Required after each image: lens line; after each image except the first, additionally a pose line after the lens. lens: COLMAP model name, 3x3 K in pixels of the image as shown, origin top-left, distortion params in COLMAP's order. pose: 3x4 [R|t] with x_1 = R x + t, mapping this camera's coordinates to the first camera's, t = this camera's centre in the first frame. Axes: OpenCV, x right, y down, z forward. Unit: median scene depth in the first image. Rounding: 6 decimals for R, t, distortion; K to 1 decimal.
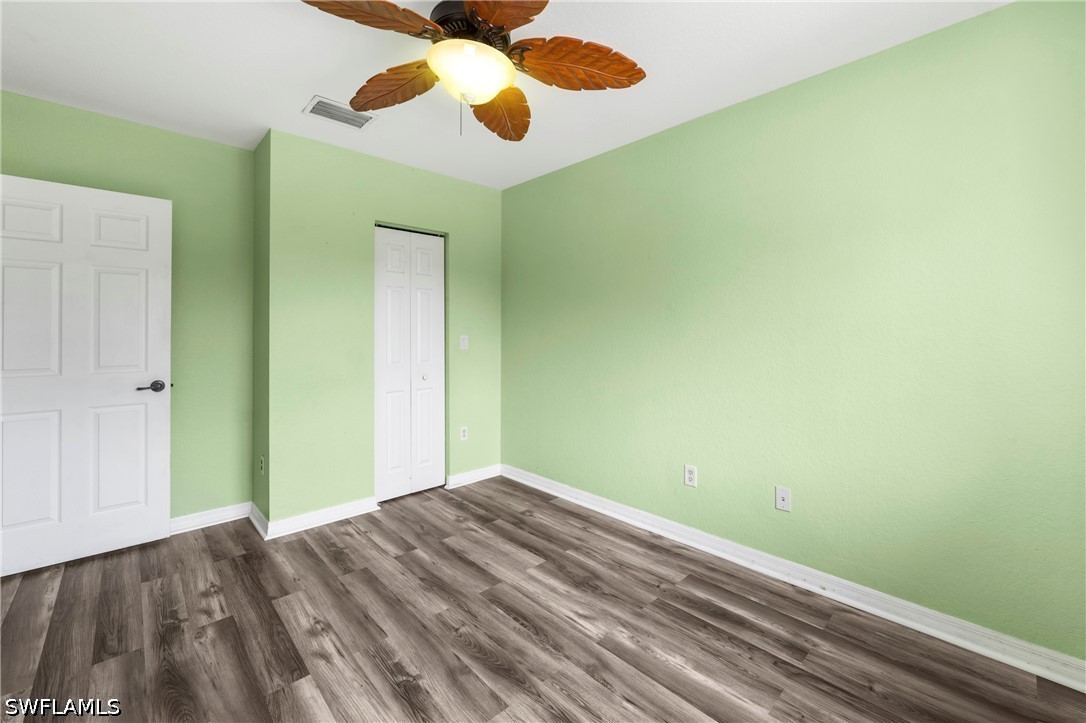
lens RADIAL K [[445.0, 0, 538.4], [0, 445.0, 336.5], [0, 0, 1]] dist [-0.000588, -0.000367]
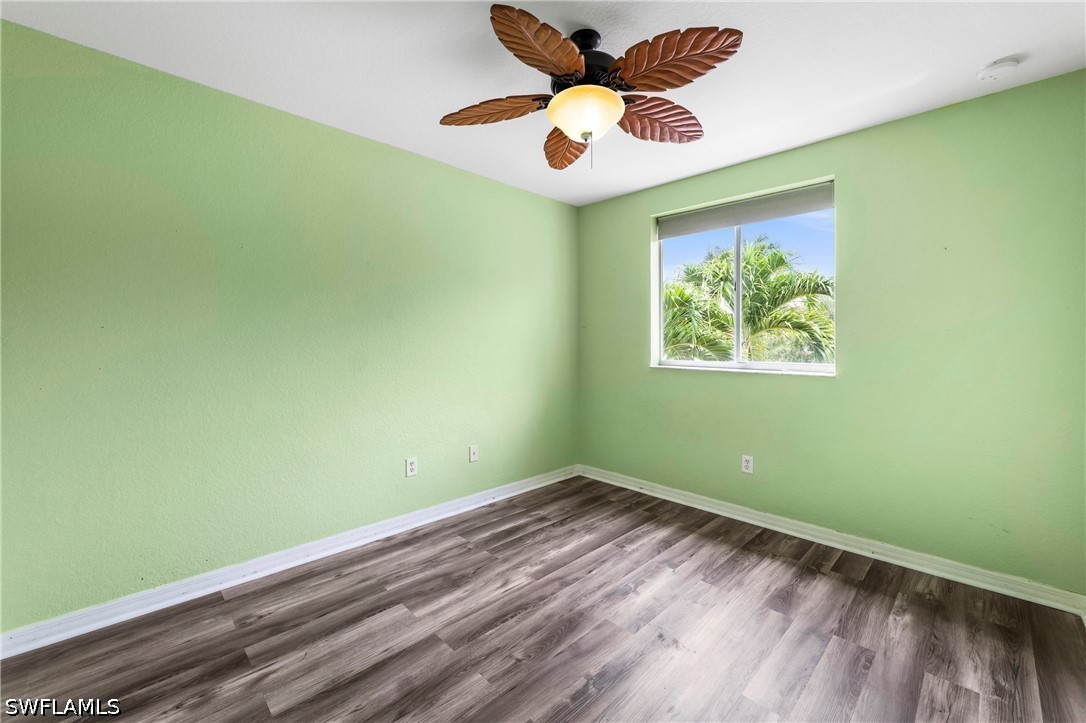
lens RADIAL K [[445.0, 0, 538.4], [0, 445.0, 336.5], [0, 0, 1]] dist [-0.000588, -0.000367]
pose [[-0.026333, 0.013565, 0.999561, -0.937454], [0.003377, 0.999903, -0.013481, -0.003772], [-0.999648, 0.003021, -0.026376, 0.819415]]
